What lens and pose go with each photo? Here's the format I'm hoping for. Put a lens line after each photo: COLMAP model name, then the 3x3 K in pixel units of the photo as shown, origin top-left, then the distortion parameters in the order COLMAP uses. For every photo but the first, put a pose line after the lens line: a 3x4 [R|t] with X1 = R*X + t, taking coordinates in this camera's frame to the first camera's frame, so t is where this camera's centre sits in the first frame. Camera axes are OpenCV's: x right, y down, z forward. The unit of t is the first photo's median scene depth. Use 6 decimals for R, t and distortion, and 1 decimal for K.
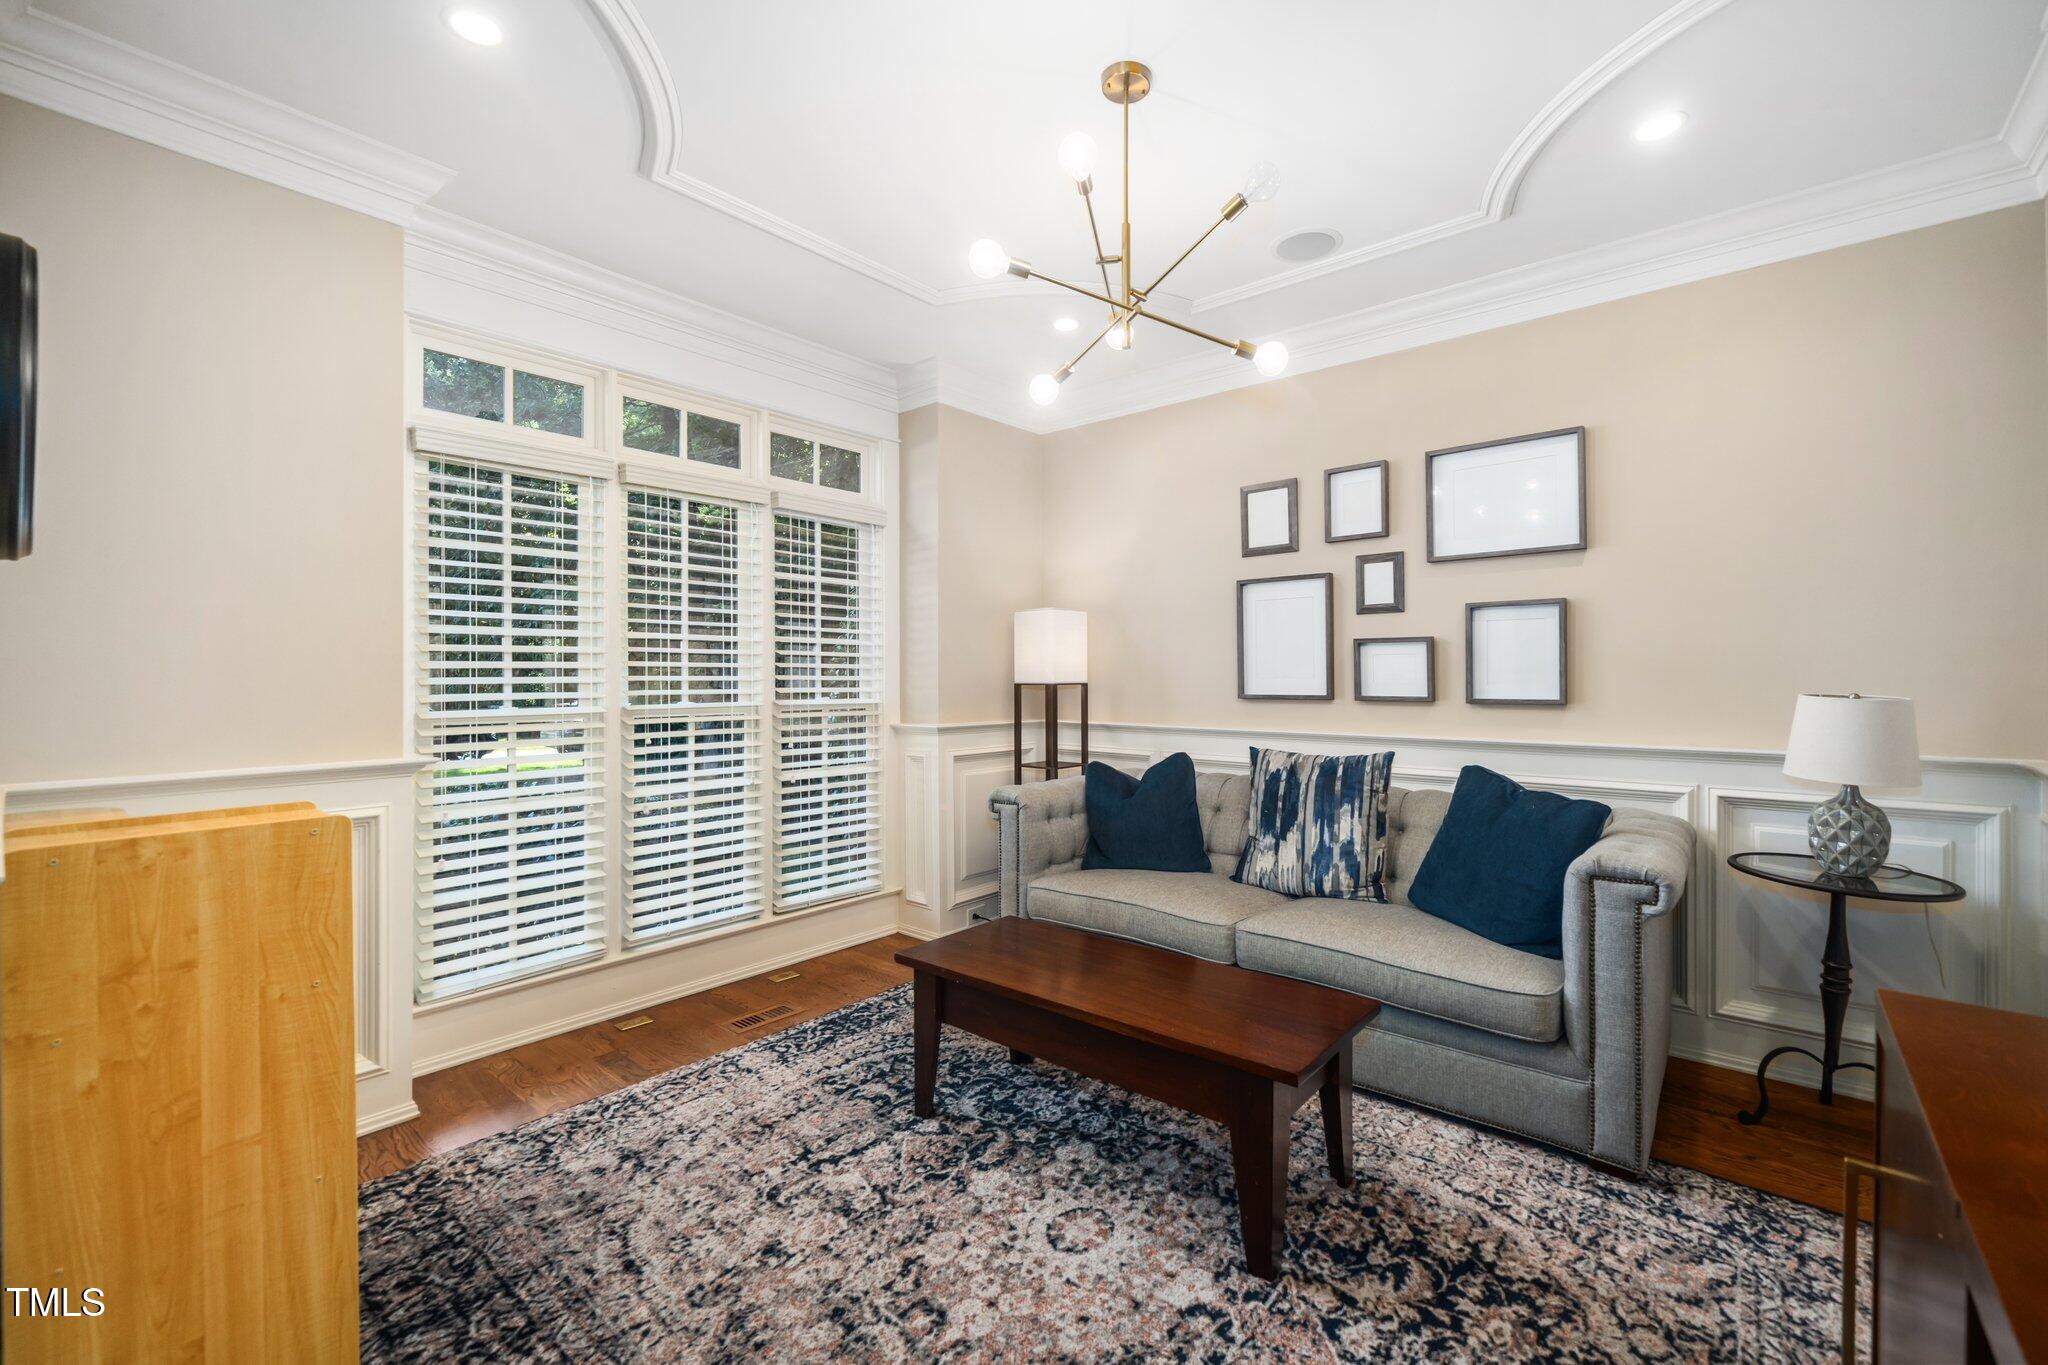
lens RADIAL K [[870.8, 0, 1043.0], [0, 870.8, 673.6], [0, 0, 1]] dist [-0.000792, -0.000167]
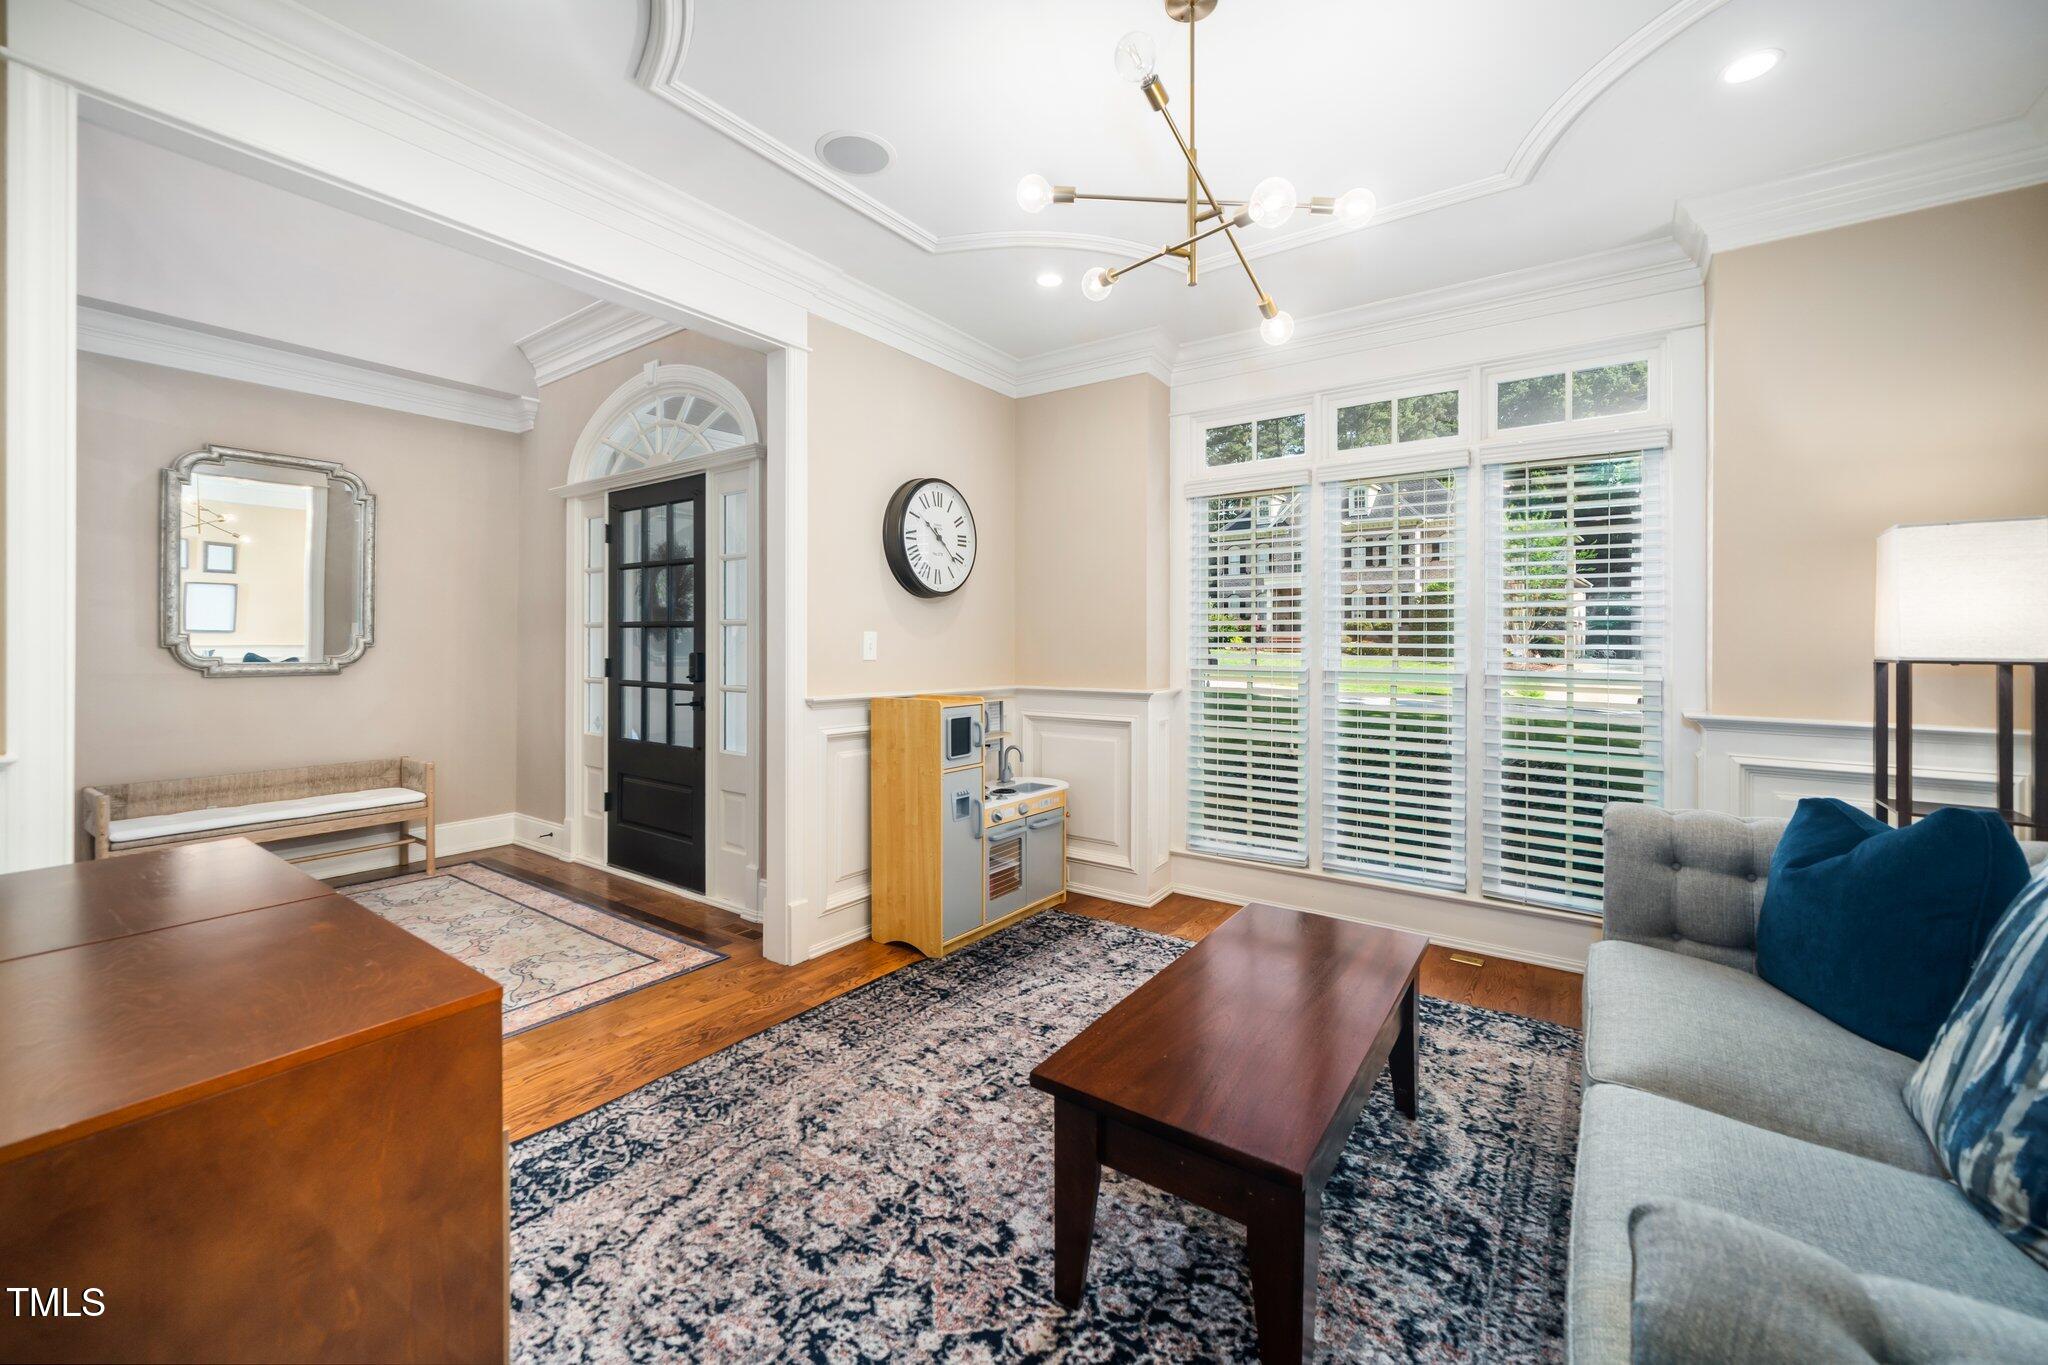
lens RADIAL K [[797.5, 0, 1001.5], [0, 797.5, 653.2], [0, 0, 1]] dist [0.000812, -0.000082]
pose [[0.062077, 0.016446, -0.997936, 0.977575], [-0.006743, 0.999848, 0.016059, 0.004308], [0.998049, 0.005733, 0.062179, 0.797155]]
